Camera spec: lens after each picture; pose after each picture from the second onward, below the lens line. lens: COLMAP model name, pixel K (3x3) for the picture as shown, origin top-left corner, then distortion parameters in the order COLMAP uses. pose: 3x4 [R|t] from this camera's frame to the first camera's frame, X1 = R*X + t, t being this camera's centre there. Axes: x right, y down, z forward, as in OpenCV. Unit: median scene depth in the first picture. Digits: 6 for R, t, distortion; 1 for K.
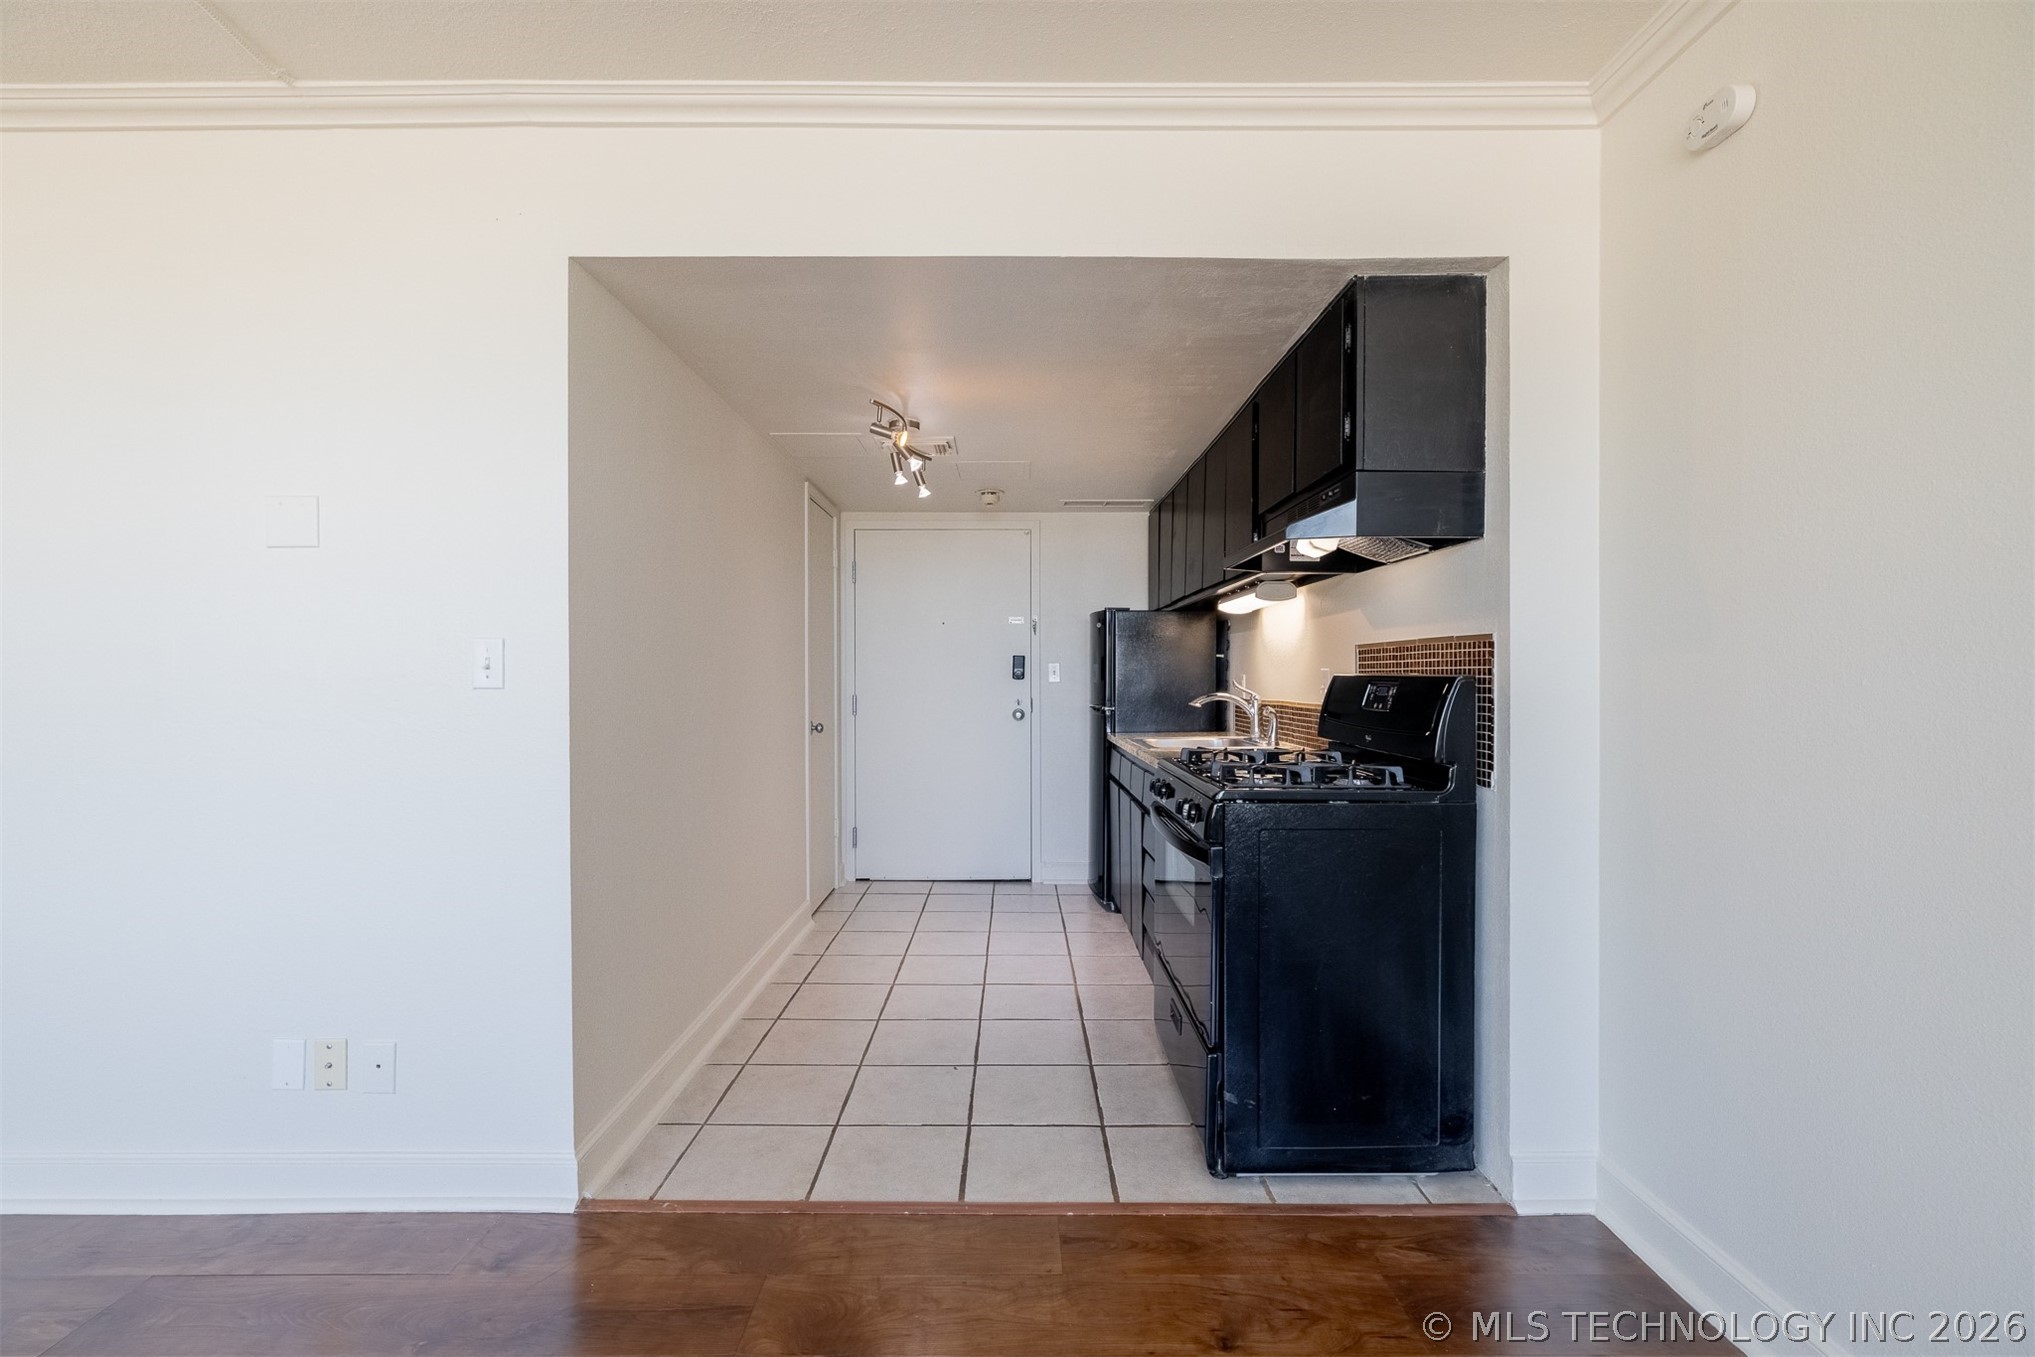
lens RADIAL K [[861.0, 0, 1007.7], [0, 861.0, 678.3], [0, 0, 1]] dist [0.000679, -0.000428]
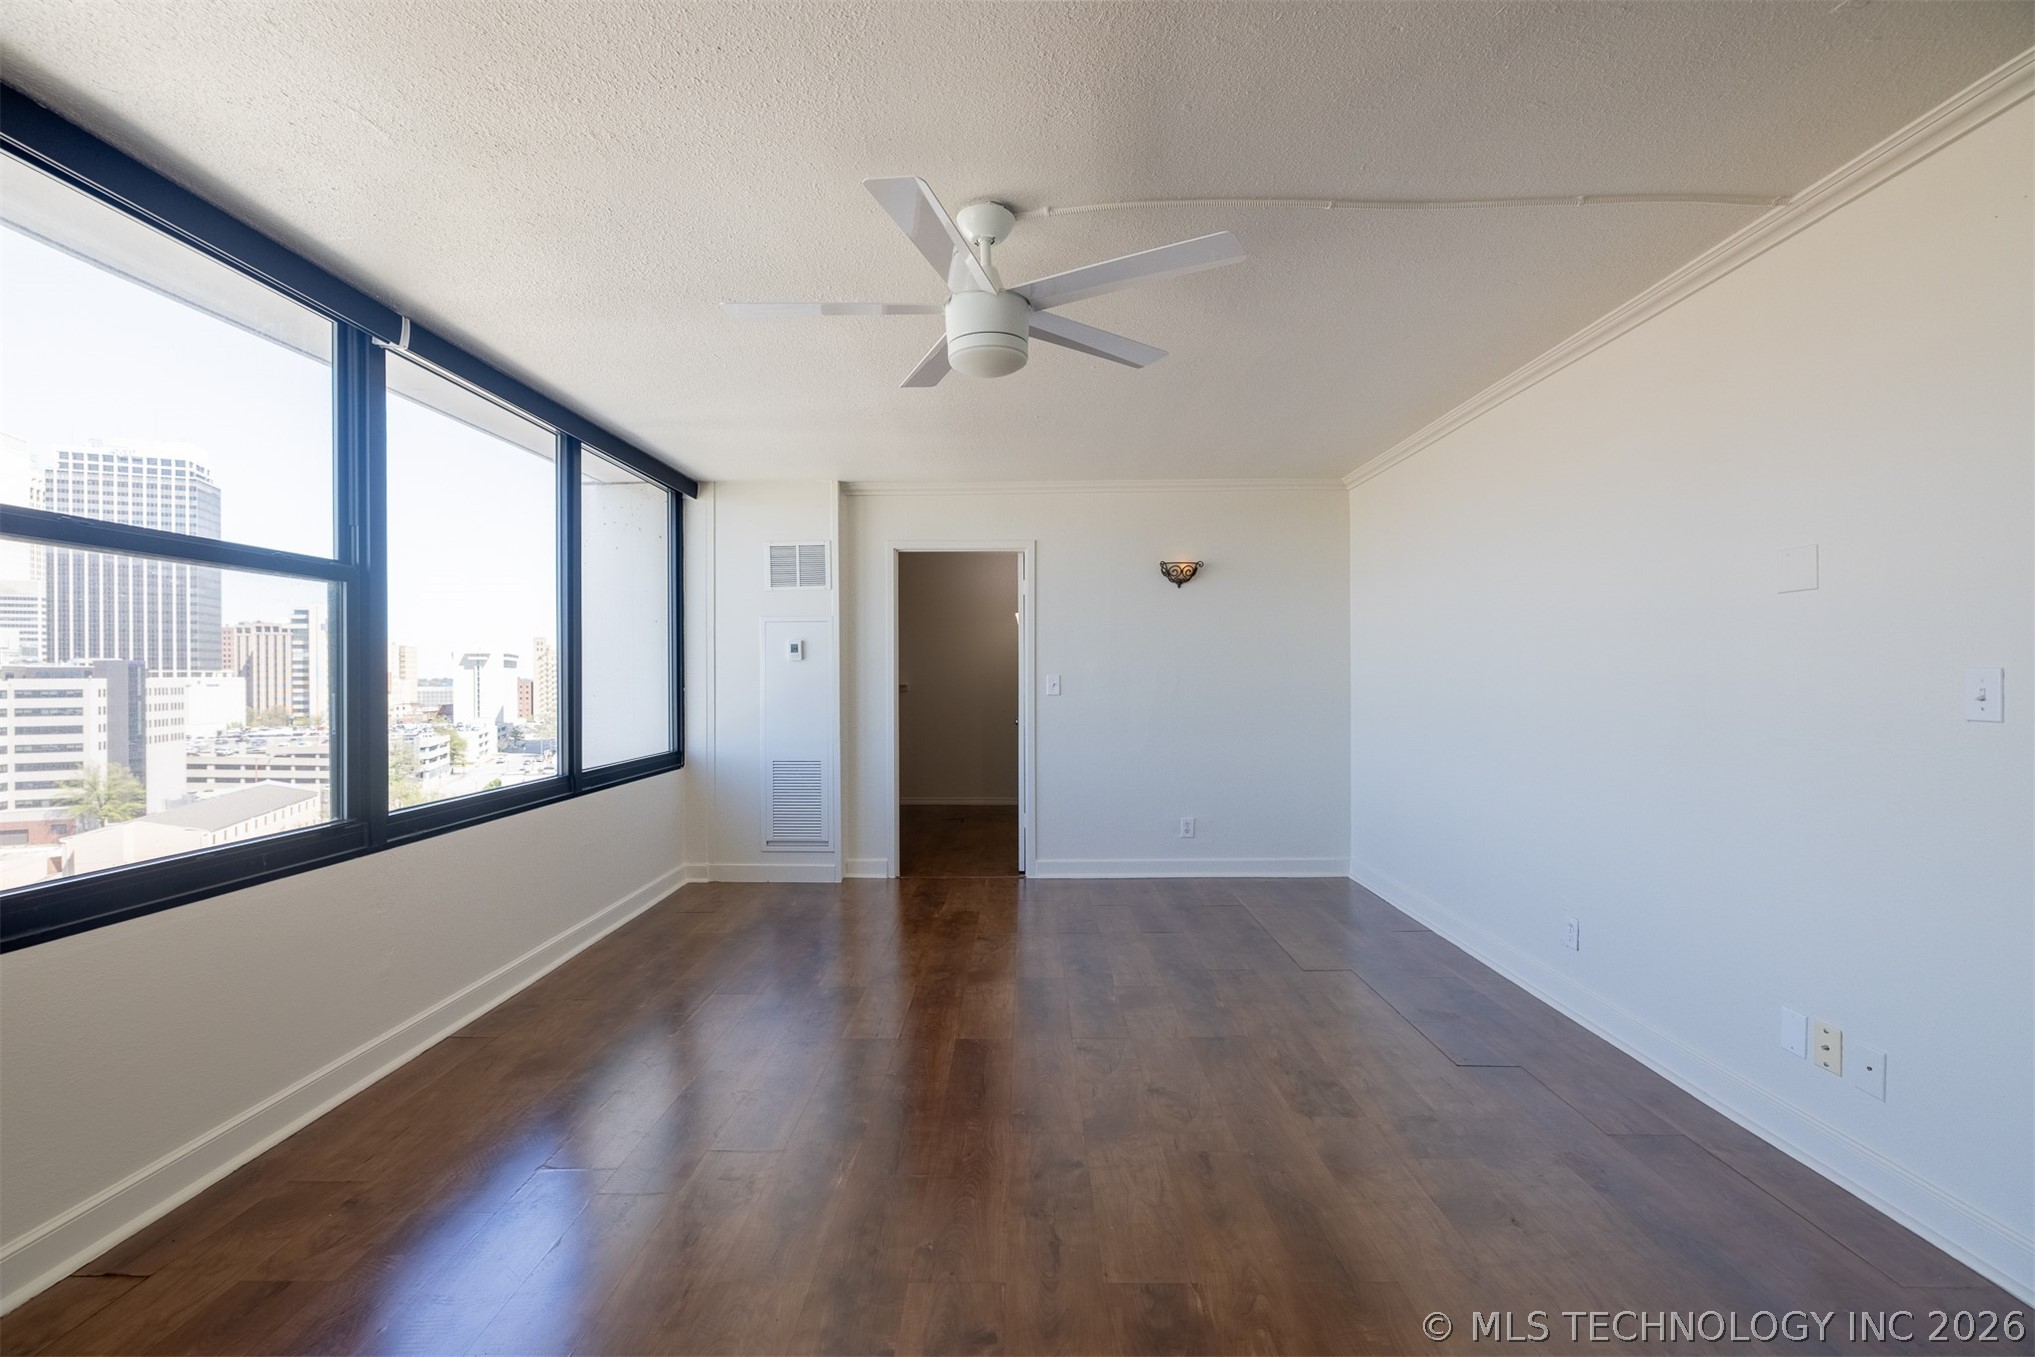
lens RADIAL K [[861.0, 0, 1008.2], [0, 861.0, 671.2], [0, 0, 1]] dist [0.000679, -0.000428]
pose [[-0.018321, -0.003742, -0.999825, 0.345761], [0.000404, 0.999993, -0.003750, -0.038308], [0.999832, -0.000472, -0.018319, -0.048441]]
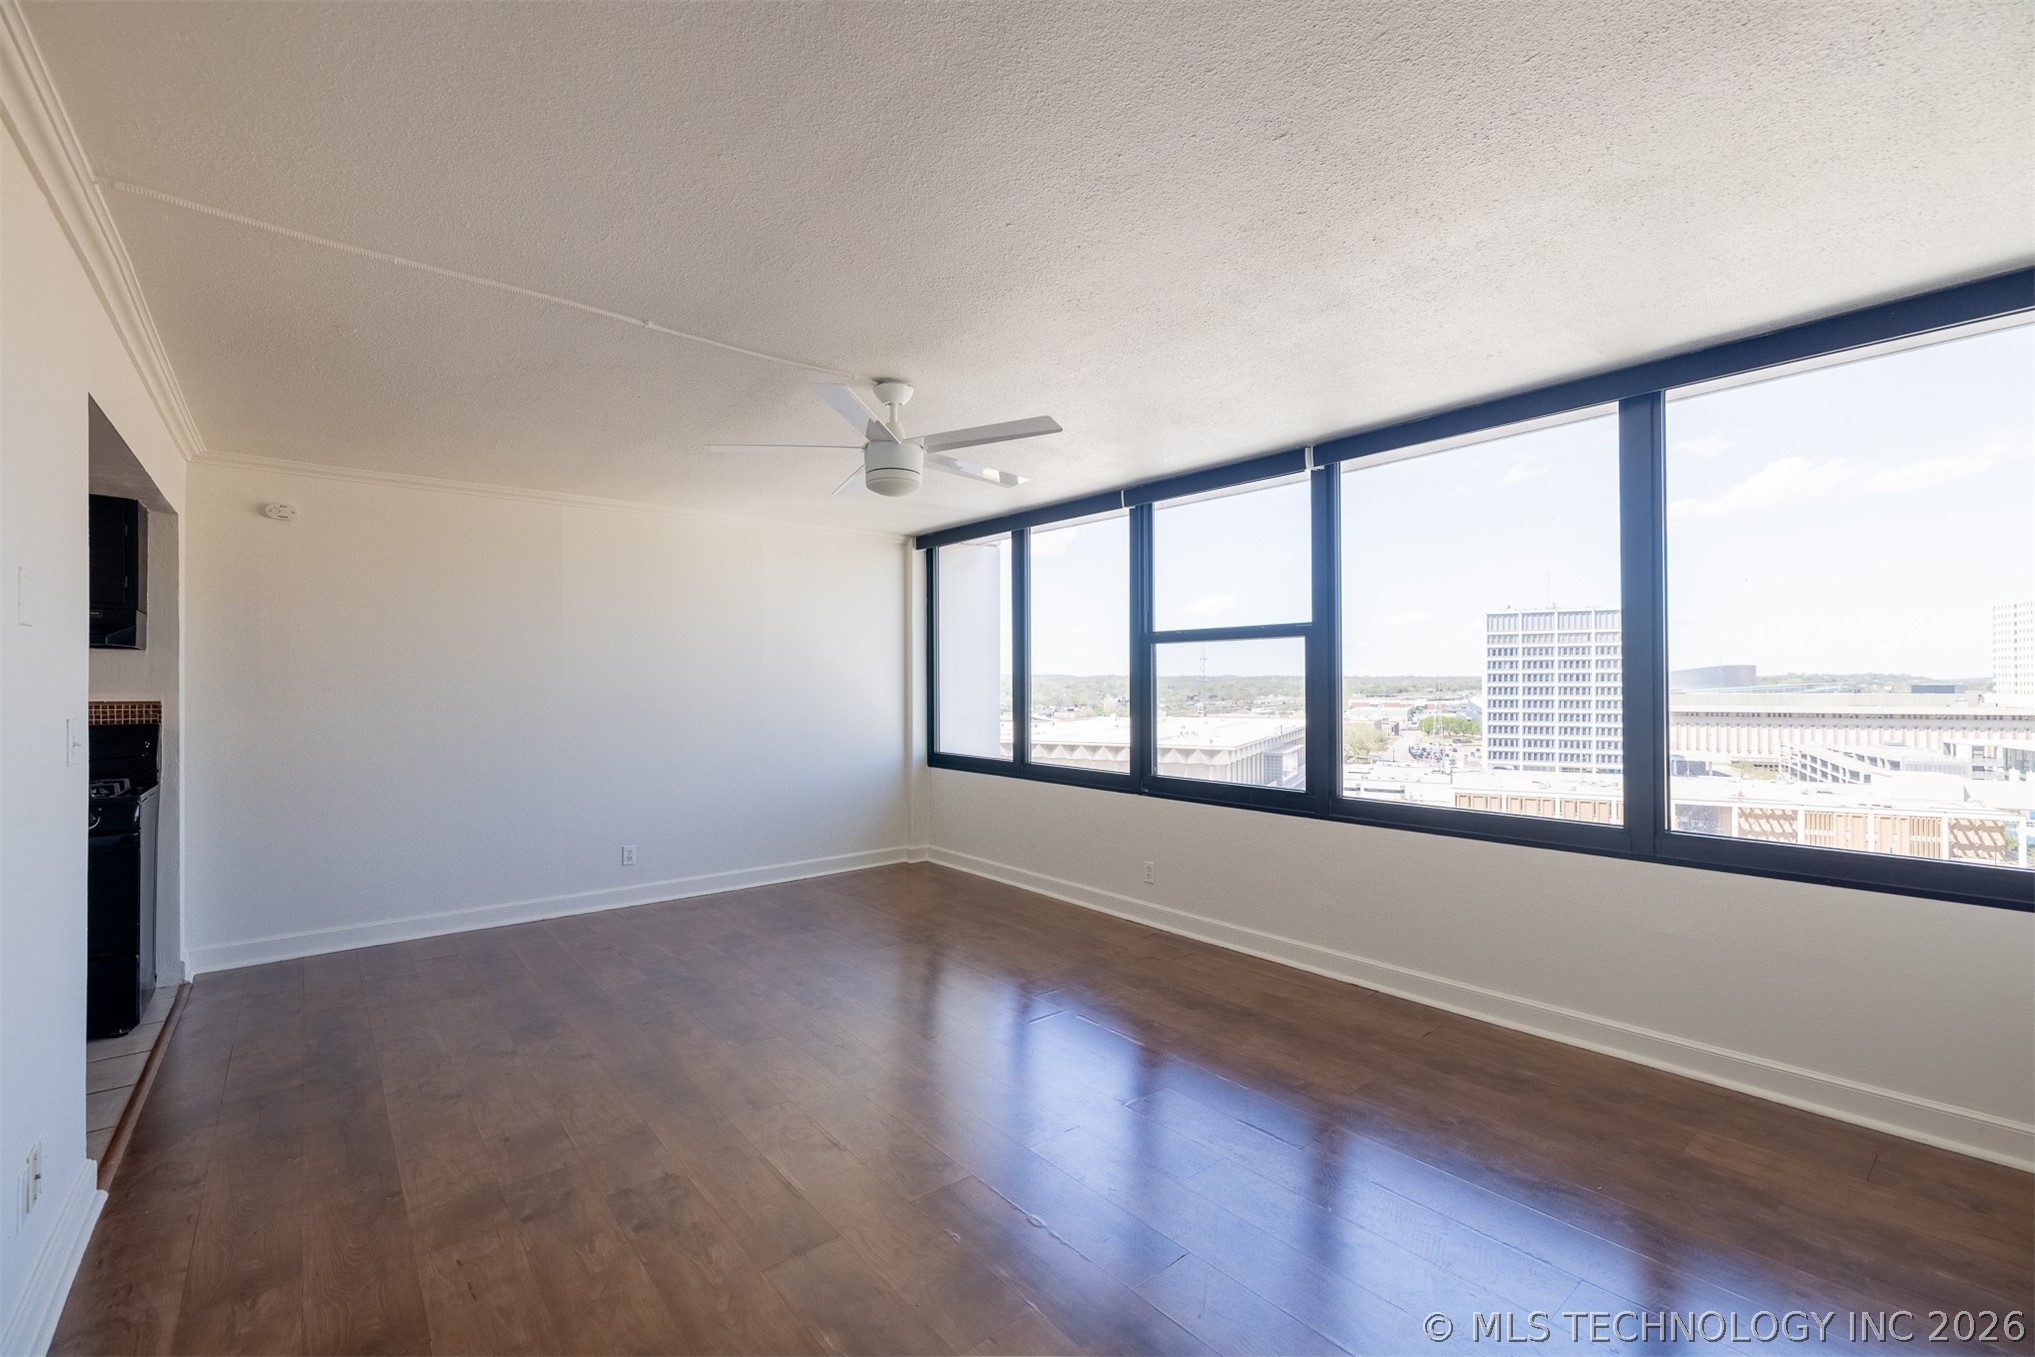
lens RADIAL K [[861.0, 0, 1009.3], [0, 861.0, 676.8], [0, 0, 1]] dist [0.000679, -0.000428]
pose [[-0.634962, 0.009301, 0.772487, -2.097572], [0.007537, 0.999955, -0.005844, -0.078890], [-0.772506, 0.002111, -0.635004, 0.740676]]
